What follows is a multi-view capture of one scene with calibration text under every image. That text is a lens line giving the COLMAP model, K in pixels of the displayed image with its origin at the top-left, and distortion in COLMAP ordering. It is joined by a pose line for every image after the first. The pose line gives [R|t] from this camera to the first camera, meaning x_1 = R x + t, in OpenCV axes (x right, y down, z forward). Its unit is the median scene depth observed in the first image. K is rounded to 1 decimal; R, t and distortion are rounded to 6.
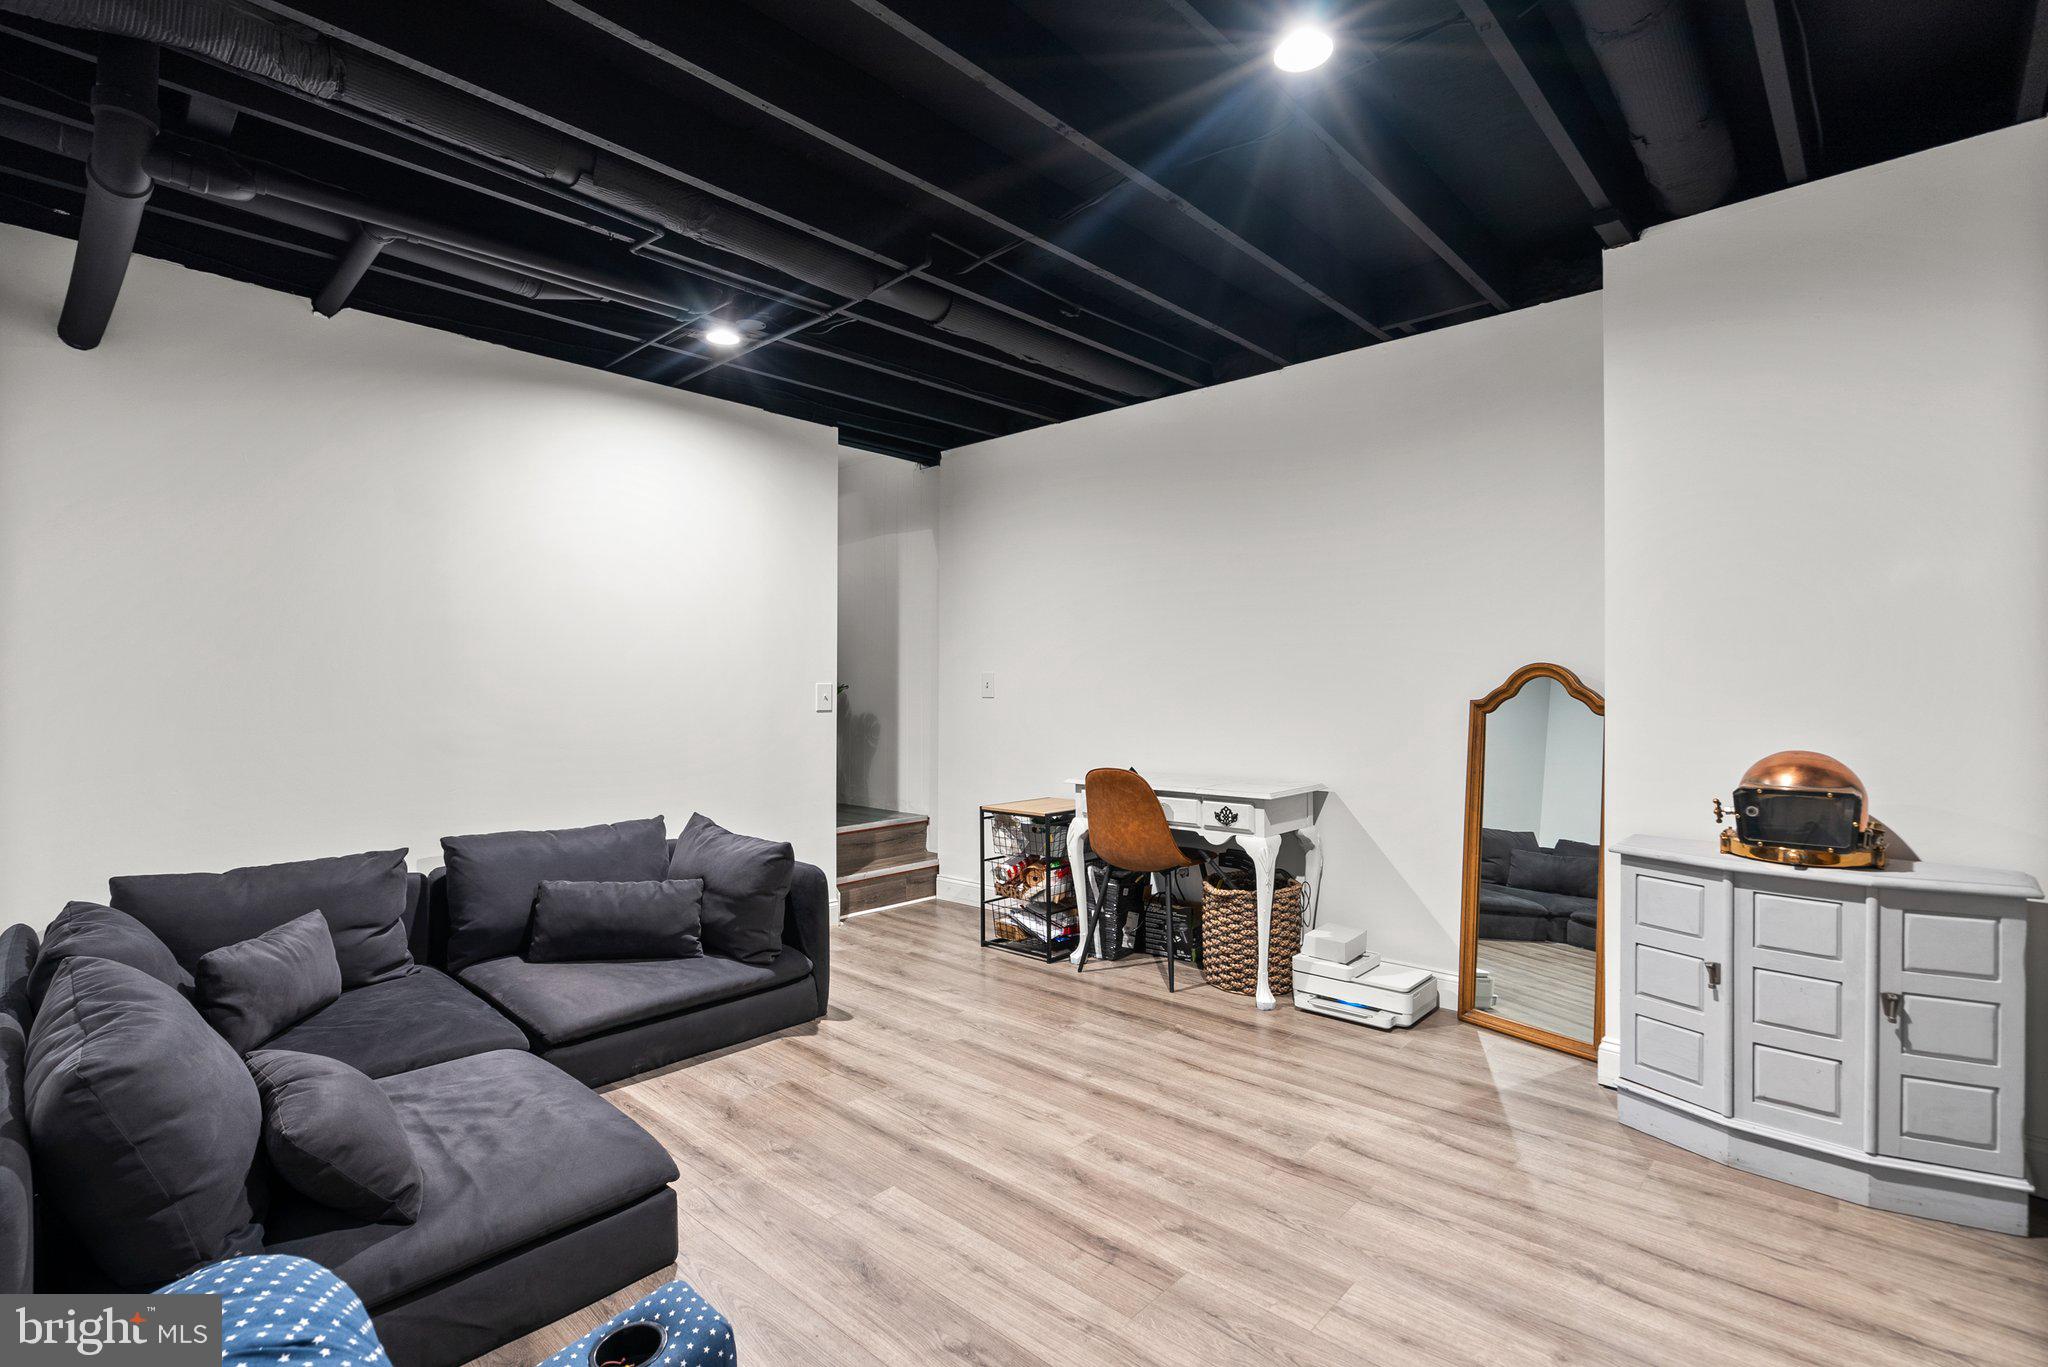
lens RADIAL K [[934.6, 0, 1016.2], [0, 934.6, 681.7], [0, 0, 1]] dist [-0.001671, 0.000333]
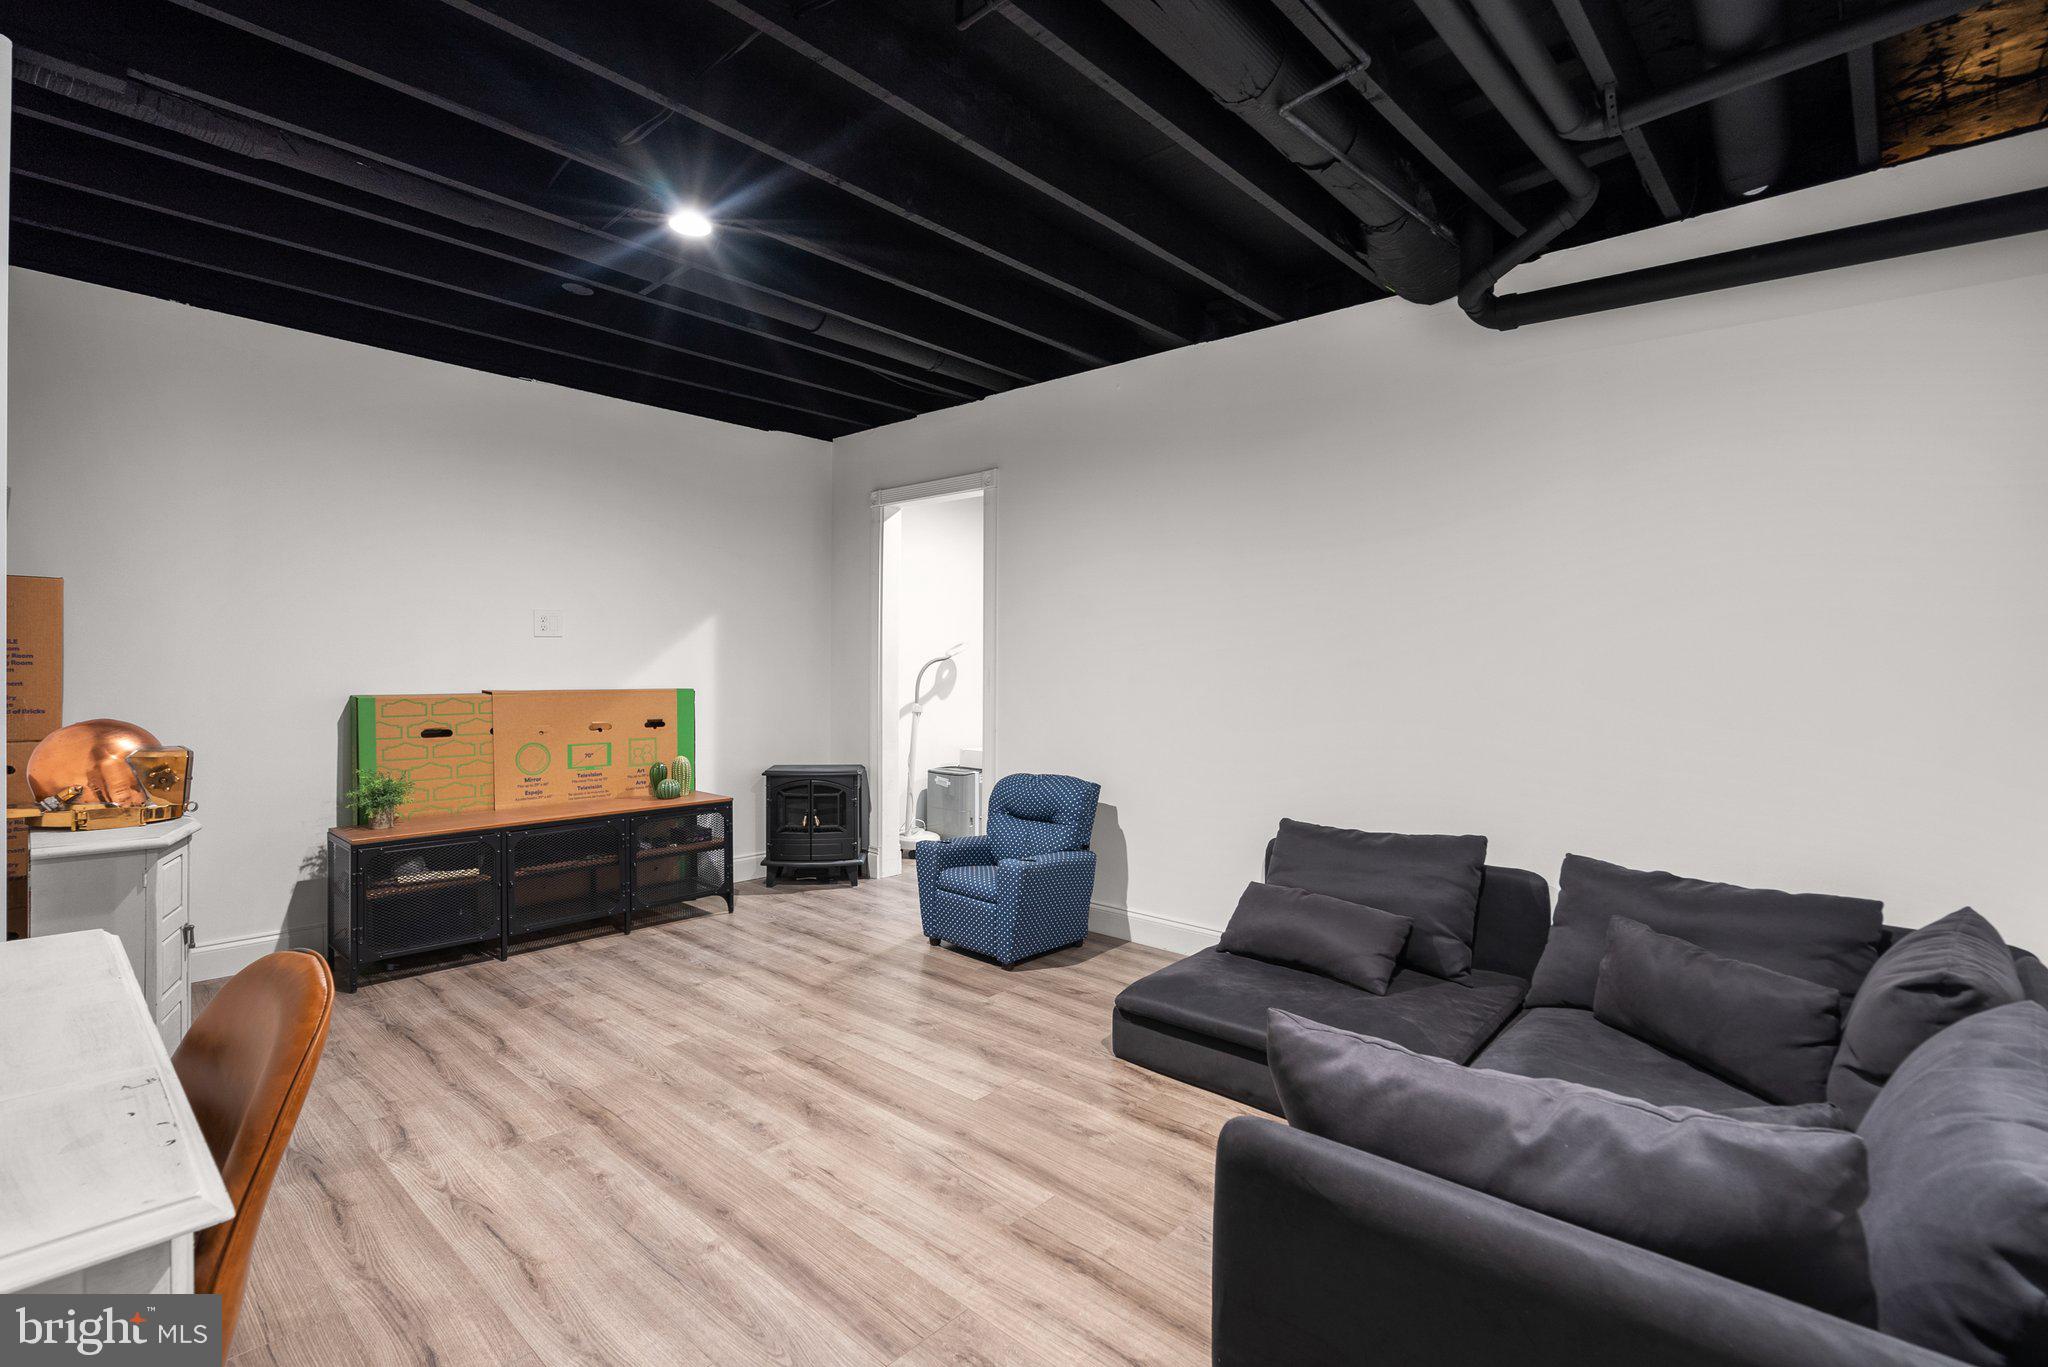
lens RADIAL K [[952.9, 0, 1024.0], [0, 952.9, 683.5], [0, 0, 1]] dist [-0.002189, 0.000122]
pose [[-0.999825, -0.006078, -0.017693, -0.136448], [-0.006289, 0.999909, 0.011922, 0.013049], [0.017619, 0.012031, -0.999772, 1.756107]]
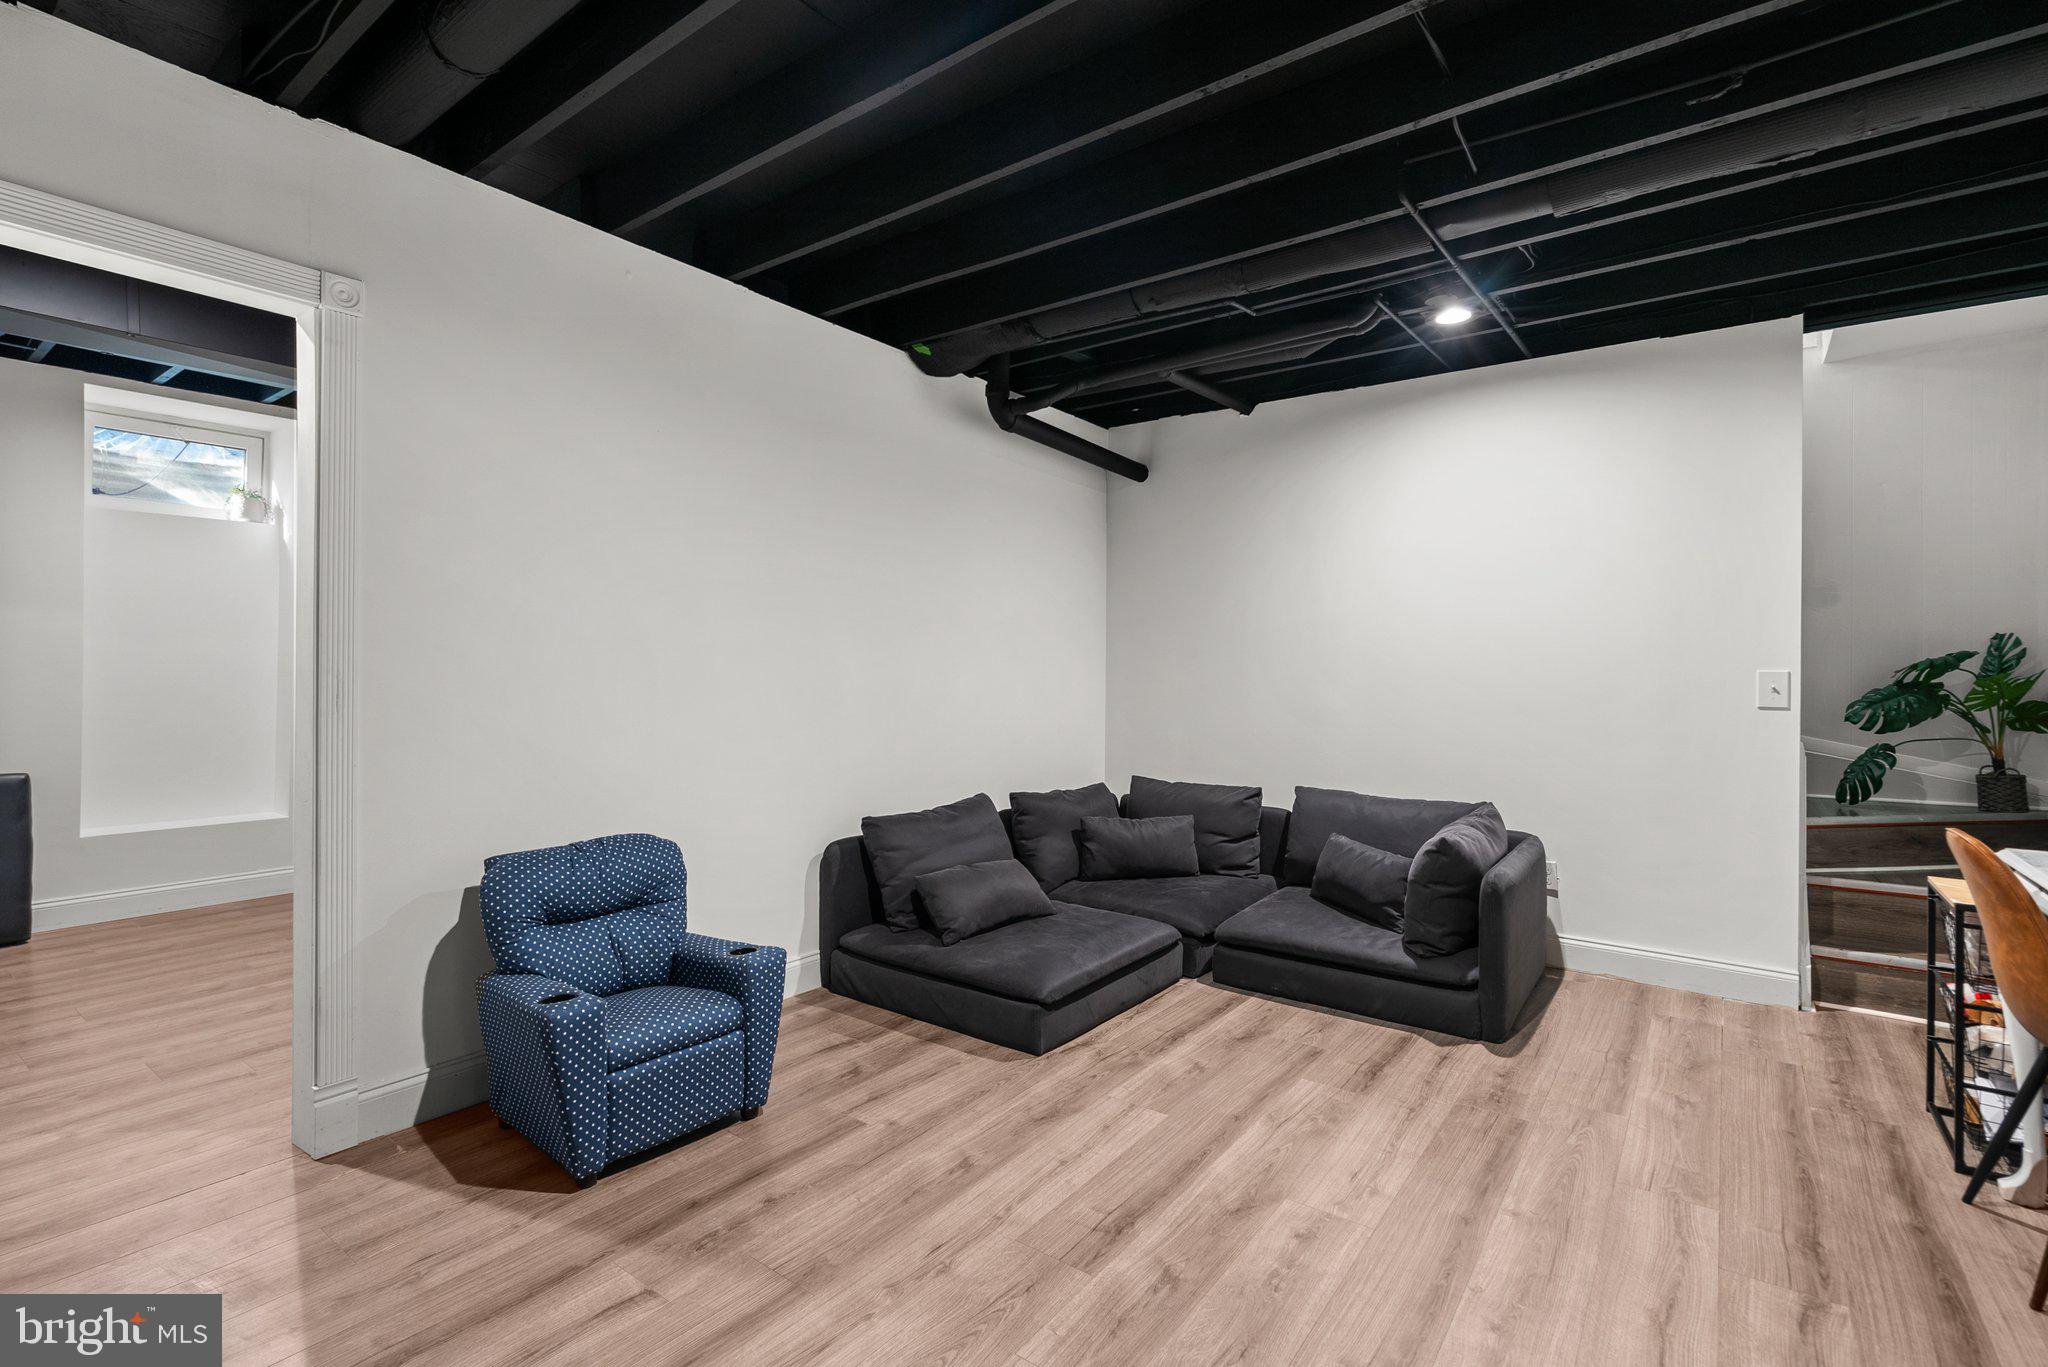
lens RADIAL K [[934.6, 0, 1016.2], [0, 934.6, 681.7], [0, 0, 1]] dist [-0.001671, 0.000333]
pose [[0.106654, 0.013834, -0.994200, 0.784006], [0.000048, 0.999903, 0.013918, 0.000723], [0.994296, -0.001532, 0.106643, 0.566855]]
